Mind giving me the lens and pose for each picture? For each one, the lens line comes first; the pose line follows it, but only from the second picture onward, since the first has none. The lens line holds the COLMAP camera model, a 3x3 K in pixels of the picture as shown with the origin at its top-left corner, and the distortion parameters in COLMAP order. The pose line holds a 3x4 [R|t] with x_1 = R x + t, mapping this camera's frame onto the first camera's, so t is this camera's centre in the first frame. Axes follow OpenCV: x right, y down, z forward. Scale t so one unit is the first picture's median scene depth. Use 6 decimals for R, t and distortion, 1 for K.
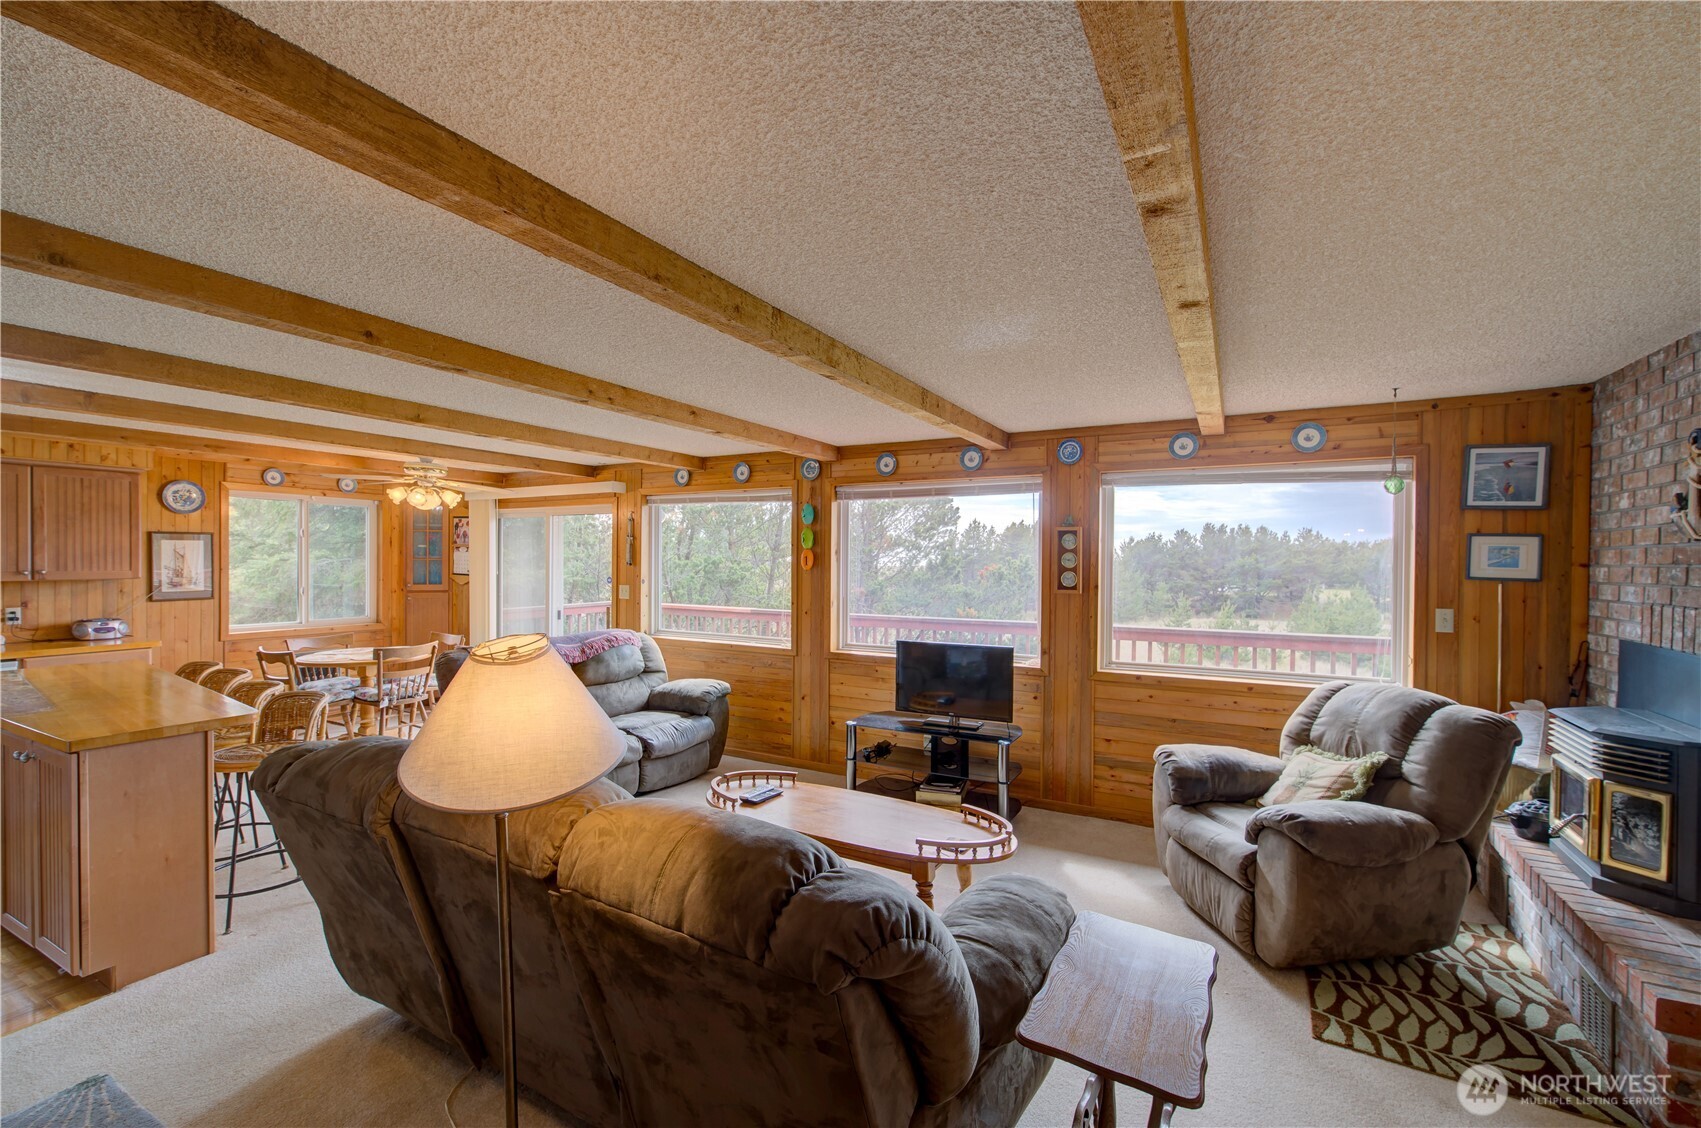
lens RADIAL K [[716.9, 0, 858.3], [0, 716.9, 569.3], [0, 0, 1]] dist [-0.001500, -0.000098]
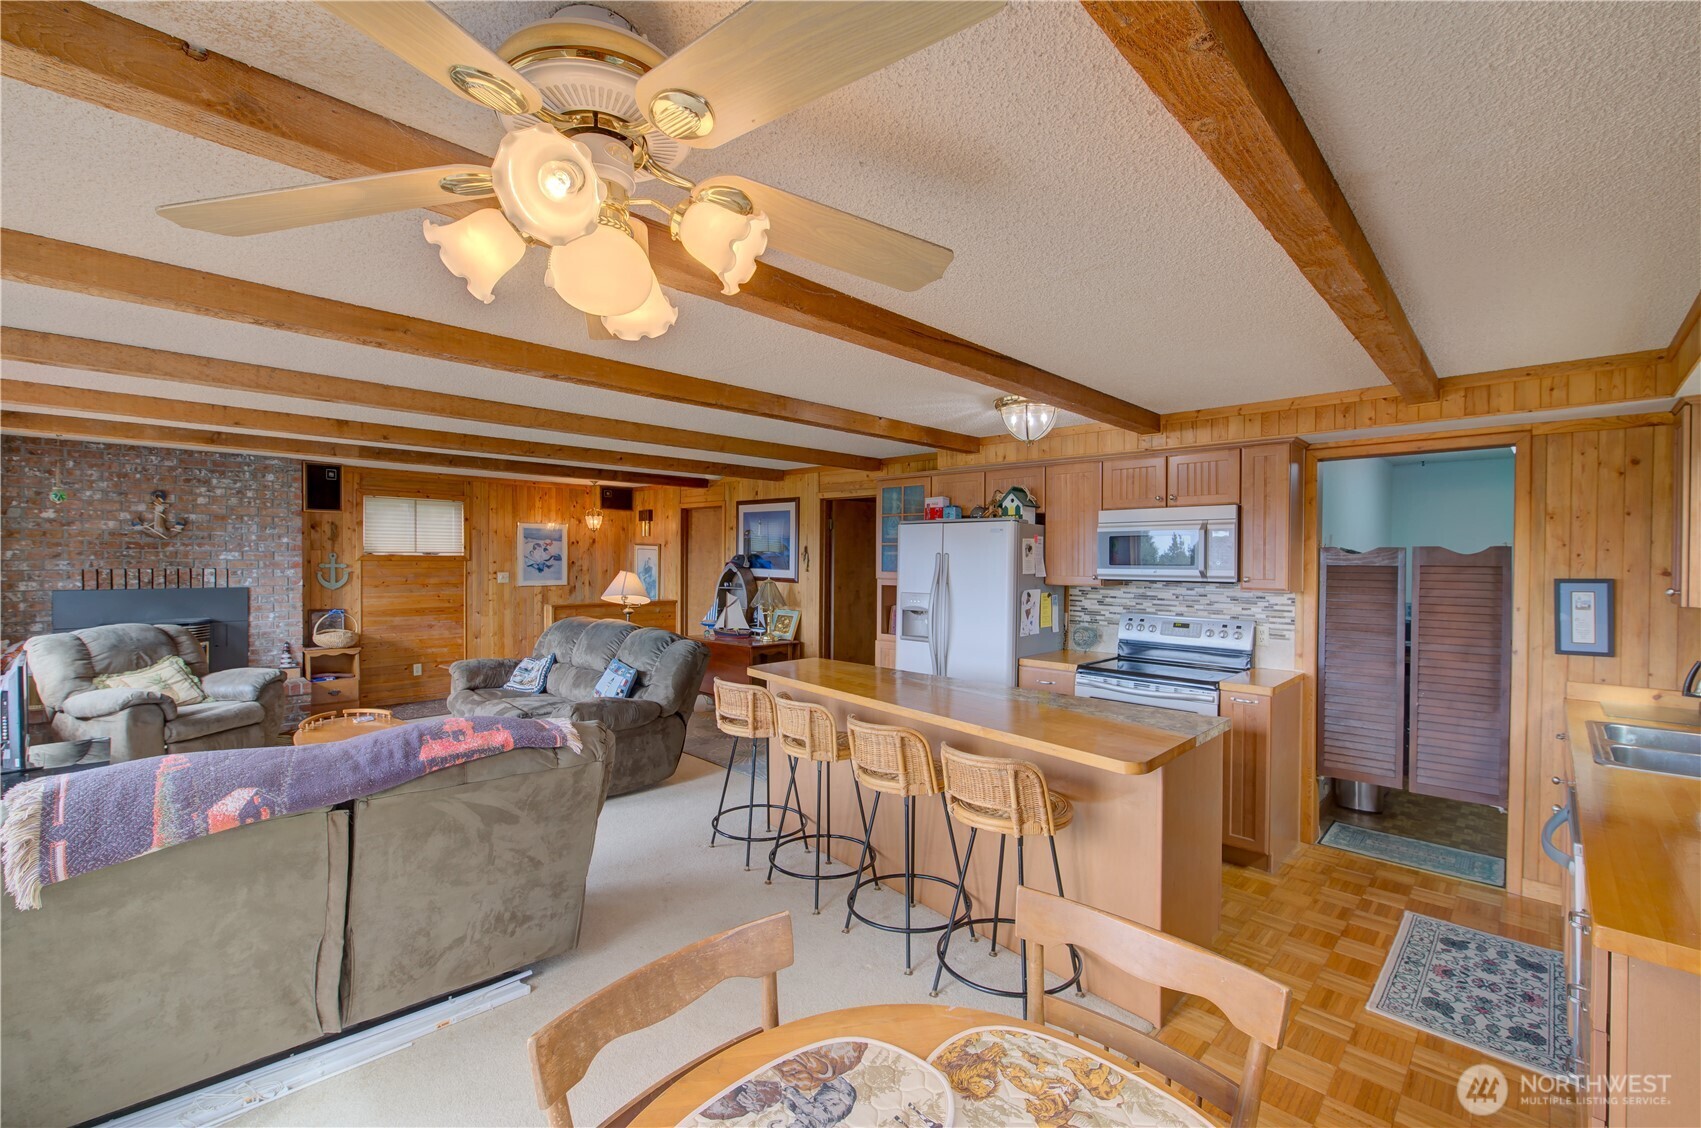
lens RADIAL K [[720.9, 0, 852.4], [0, 720.9, 566.0], [0, 0, 1]] dist [0.017588, -0.006902]
pose [[-0.961319, -0.017449, 0.274885, -0.882995], [-0.009414, 0.999490, 0.030523, -0.025111], [-0.275277, 0.026754, -0.960993, 1.425074]]
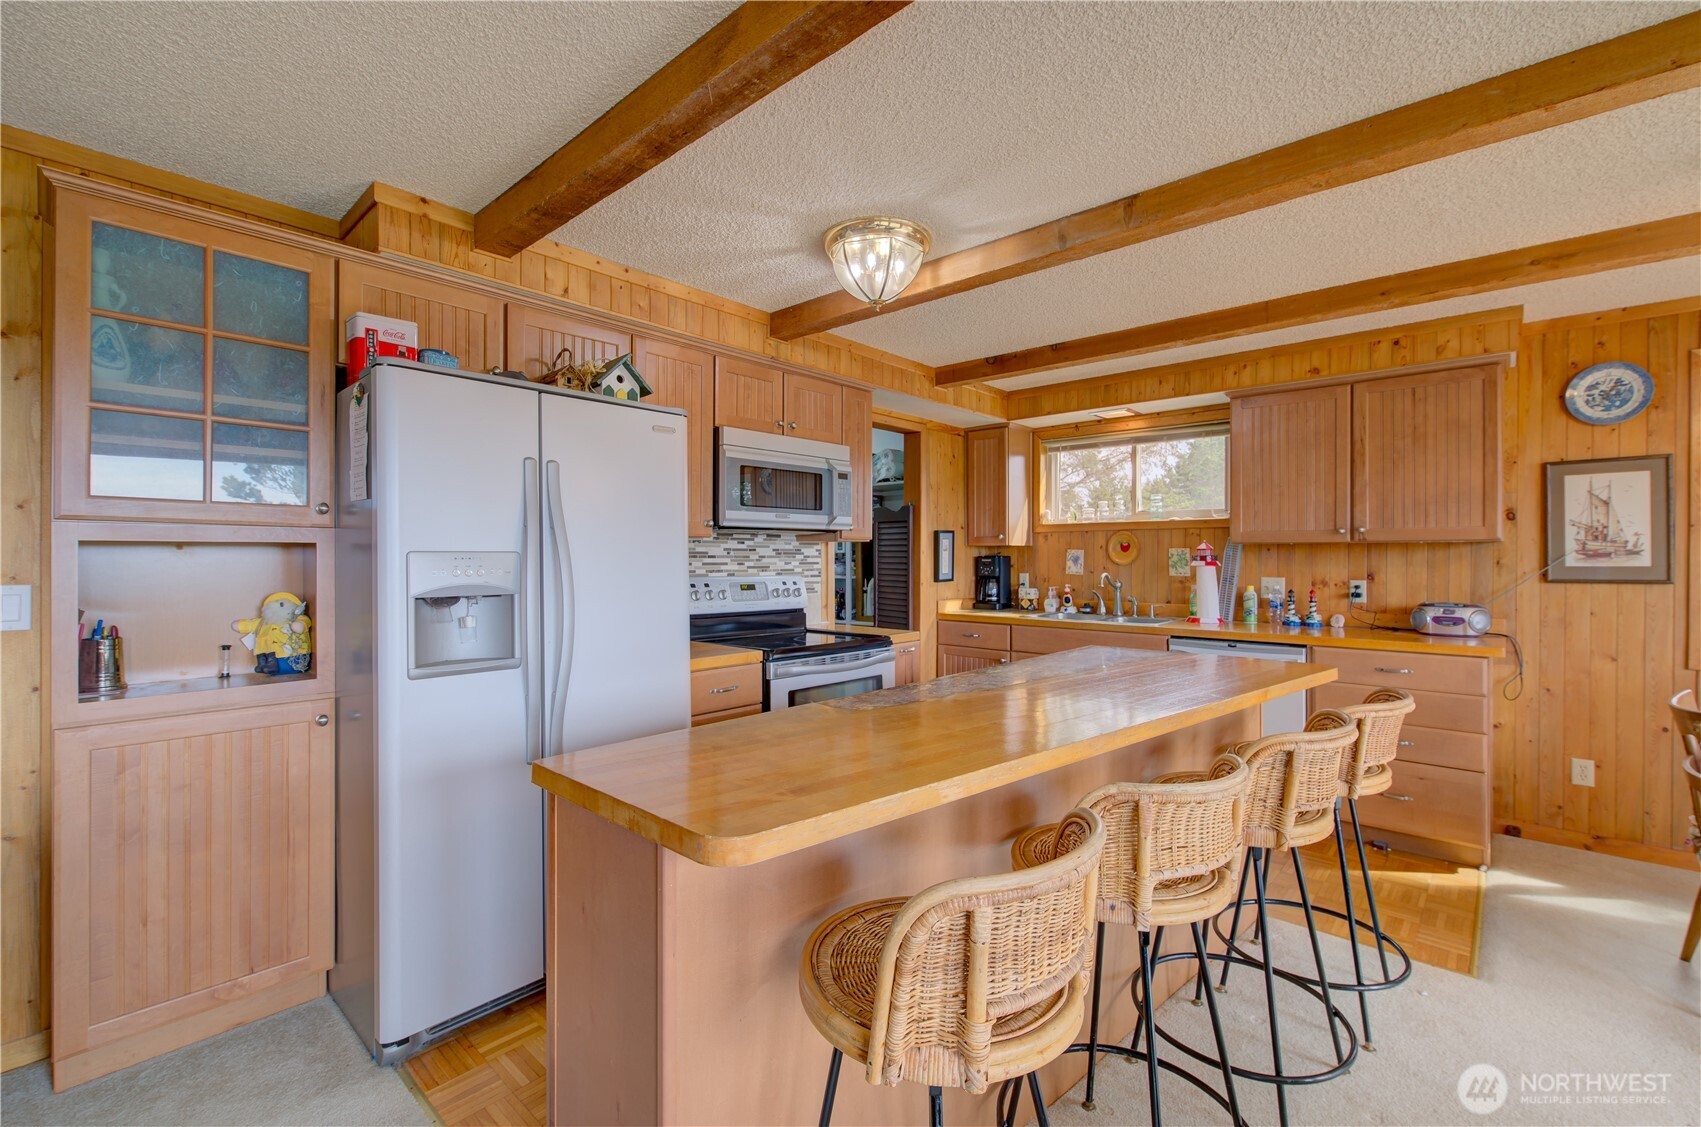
lens RADIAL K [[727.1, 0, 856.6], [0, 727.1, 557.1], [0, 0, 1]] dist [0.000459, -0.000806]
pose [[-0.235834, -0.008630, -0.971755, -0.331188], [-0.019563, 0.999800, -0.004132, 0.045239], [0.971597, 0.018036, -0.235955, 0.707056]]
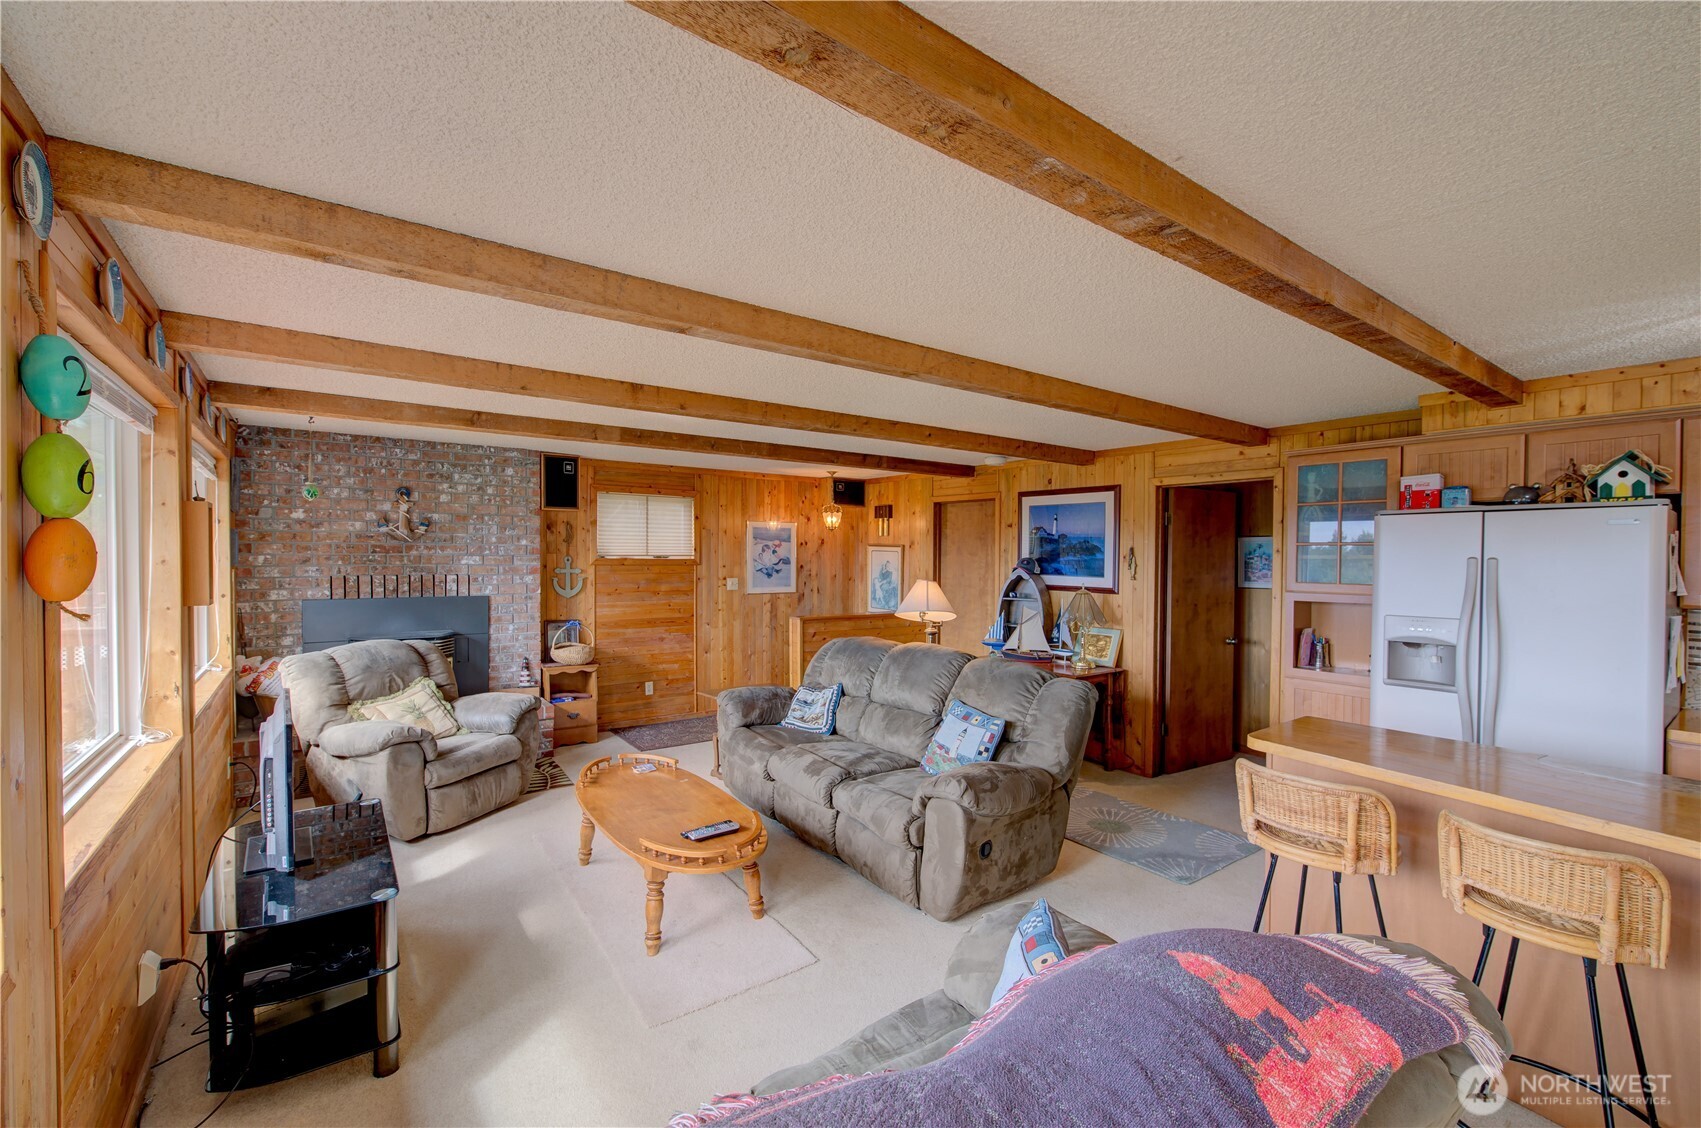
lens RADIAL K [[716.9, 0, 858.3], [0, 716.9, 569.3], [0, 0, 1]] dist [-0.001500, -0.000098]
pose [[-0.907964, -0.020145, 0.418564, -0.476764], [-0.005469, 0.999328, 0.036233, -0.023415], [-0.419012, 0.030609, -0.907464, 1.250095]]
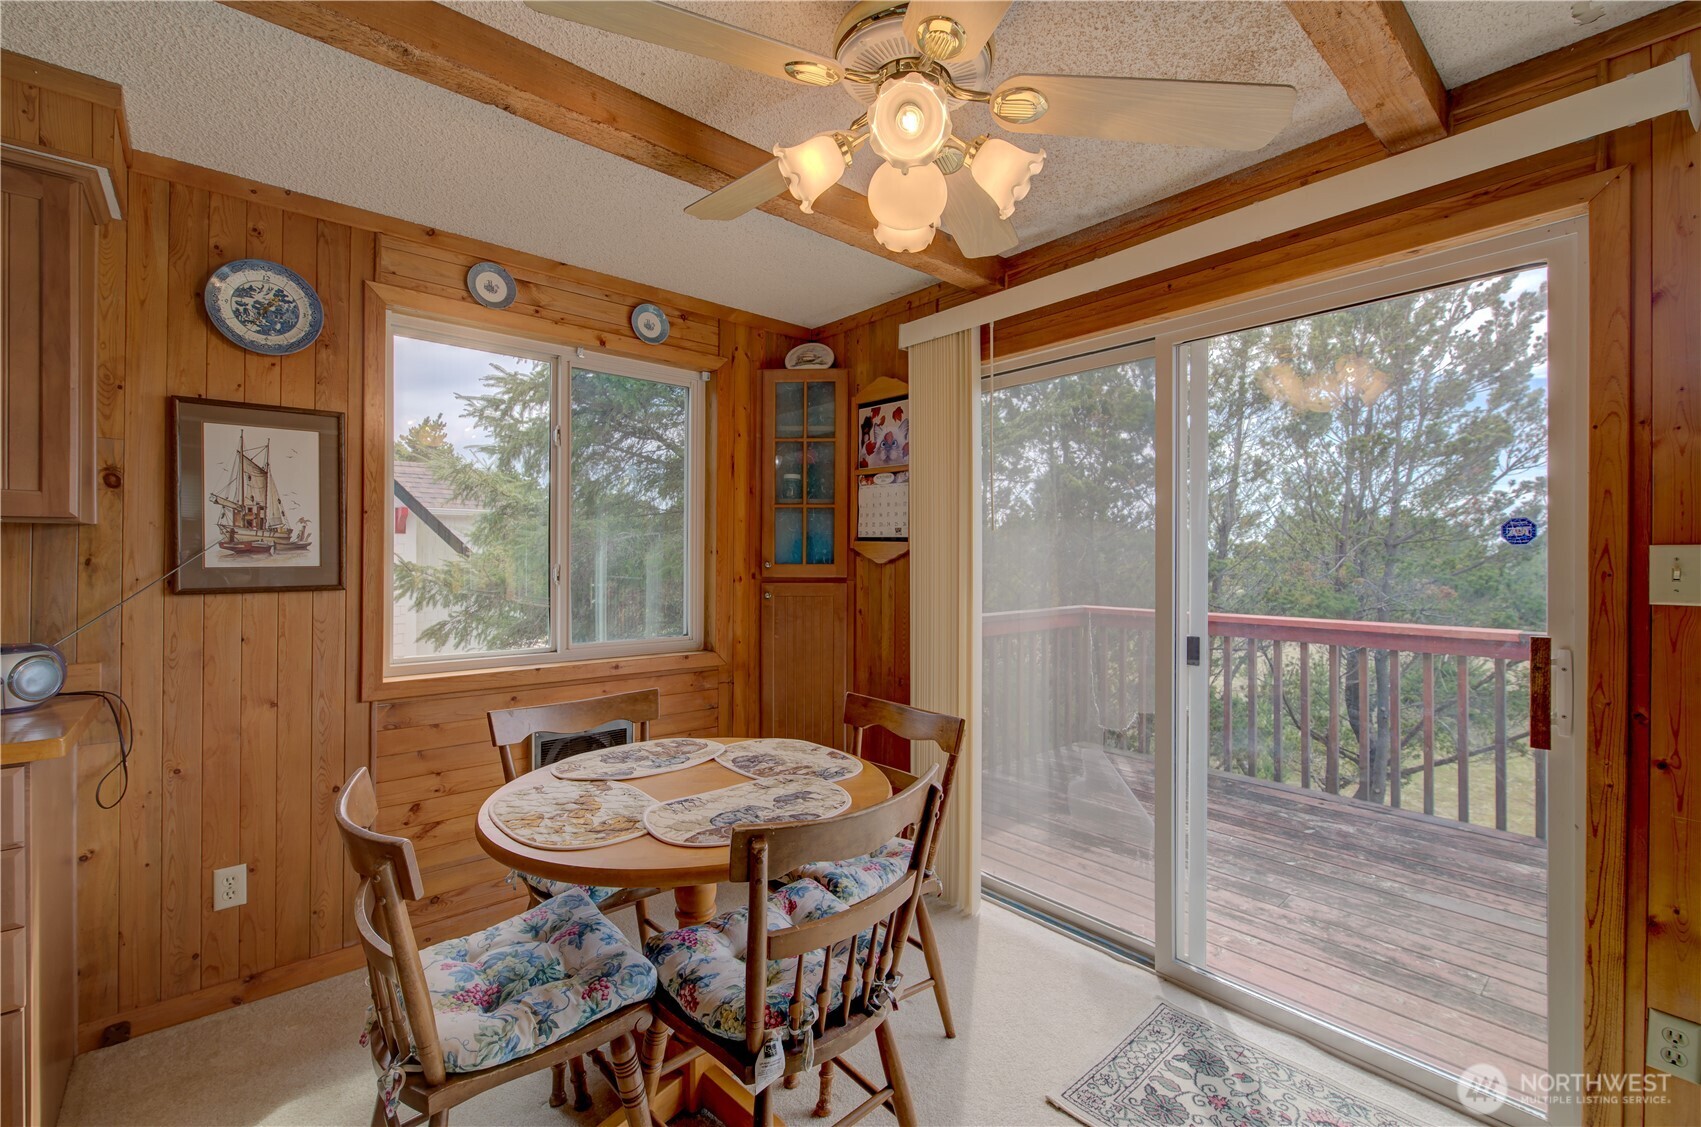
lens RADIAL K [[727.1, 0, 856.6], [0, 727.1, 557.1], [0, 0, 1]] dist [0.000459, -0.000806]
pose [[0.938939, -0.005540, -0.344039, -0.654264], [-0.000850, 0.999830, -0.018420, 0.039210], [0.344082, 0.017588, 0.938775, 0.930065]]
